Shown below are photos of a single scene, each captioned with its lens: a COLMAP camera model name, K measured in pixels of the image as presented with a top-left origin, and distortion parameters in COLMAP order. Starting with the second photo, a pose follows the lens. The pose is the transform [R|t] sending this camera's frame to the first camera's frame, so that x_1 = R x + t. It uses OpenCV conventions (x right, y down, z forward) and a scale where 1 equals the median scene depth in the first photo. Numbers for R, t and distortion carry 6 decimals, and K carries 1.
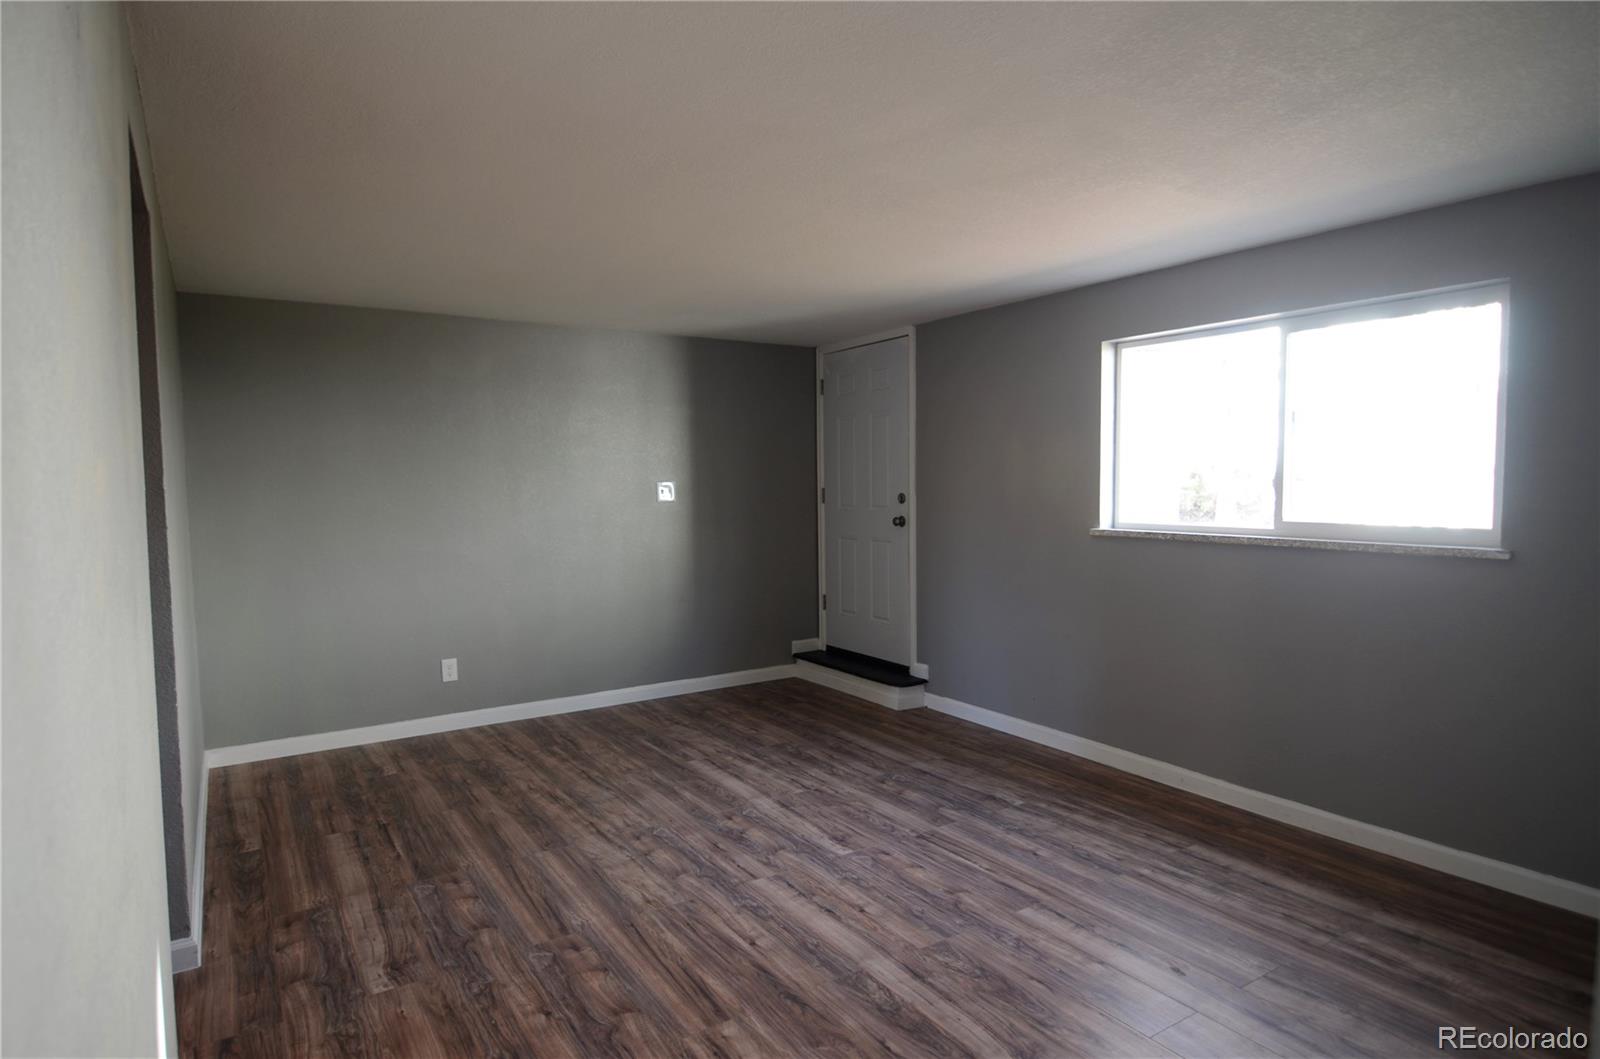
lens RADIAL K [[868.4, 0, 791.1], [0, 868.4, 523.0], [0, 0, 1]] dist [-0.005042, -0.003575]
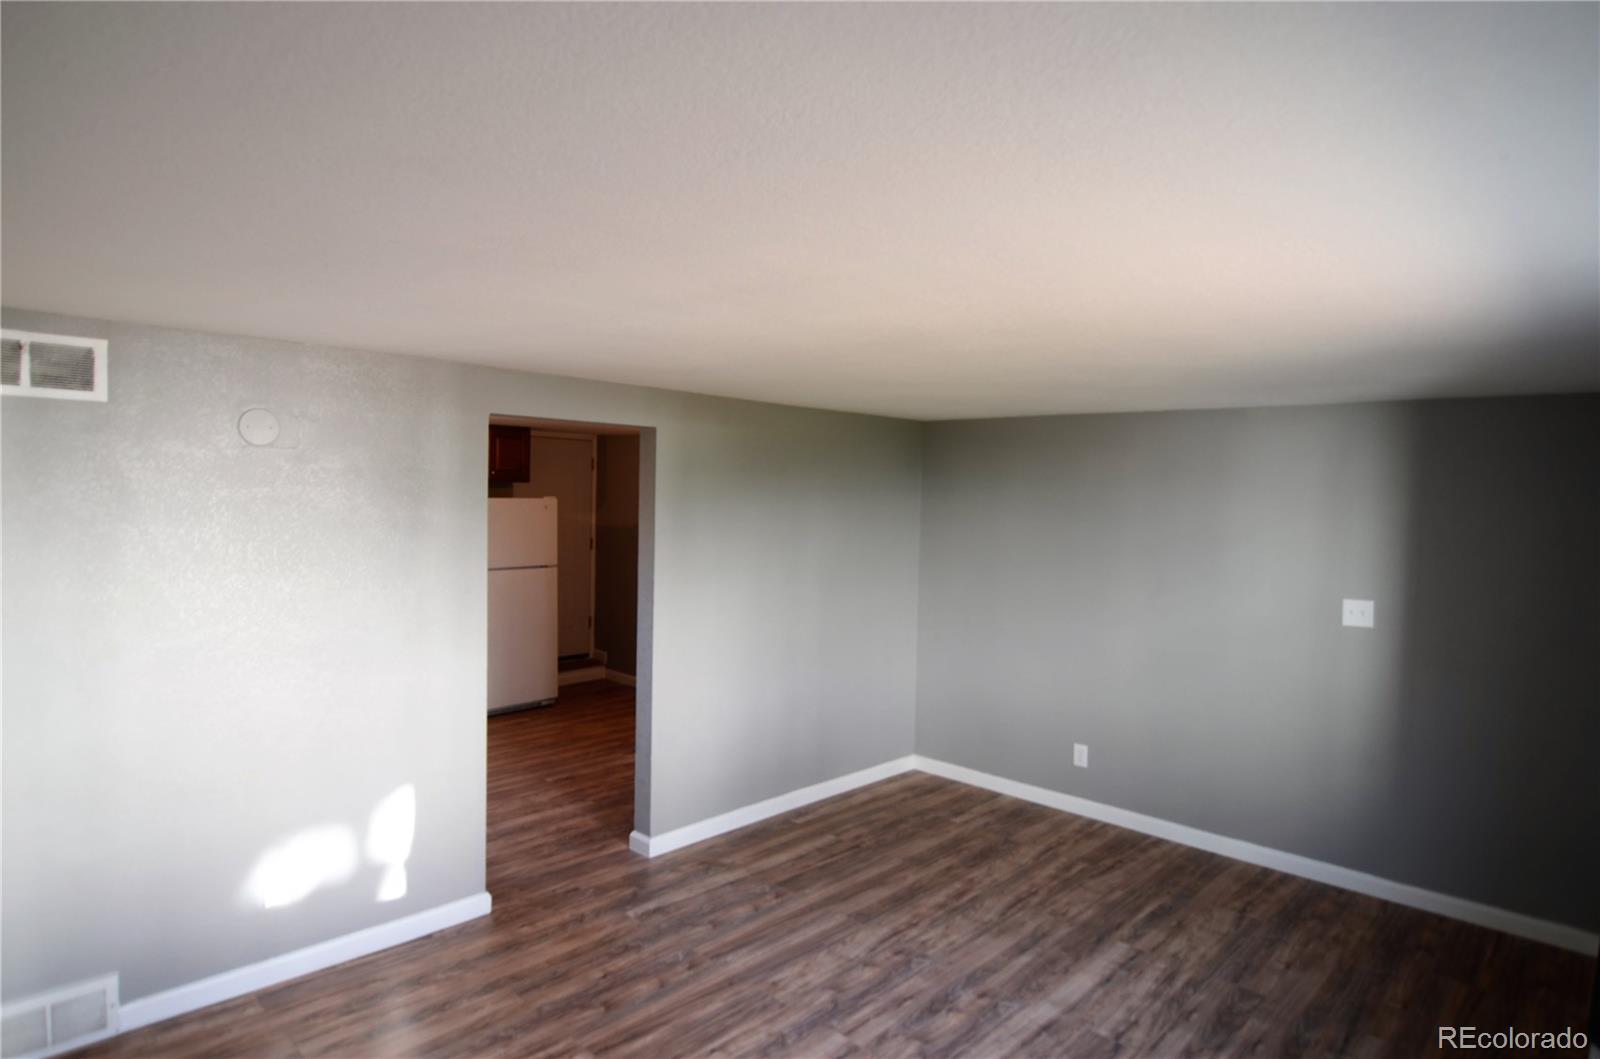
lens RADIAL K [[868.4, 0, 792.4], [0, 868.4, 526.1], [0, 0, 1]] dist [-0.005042, -0.003575]
pose [[0.250261, 0.049325, -0.966921, 0.660256], [-0.076627, 0.996578, 0.031005, -0.140566], [0.965141, 0.066333, 0.253184, 0.513245]]
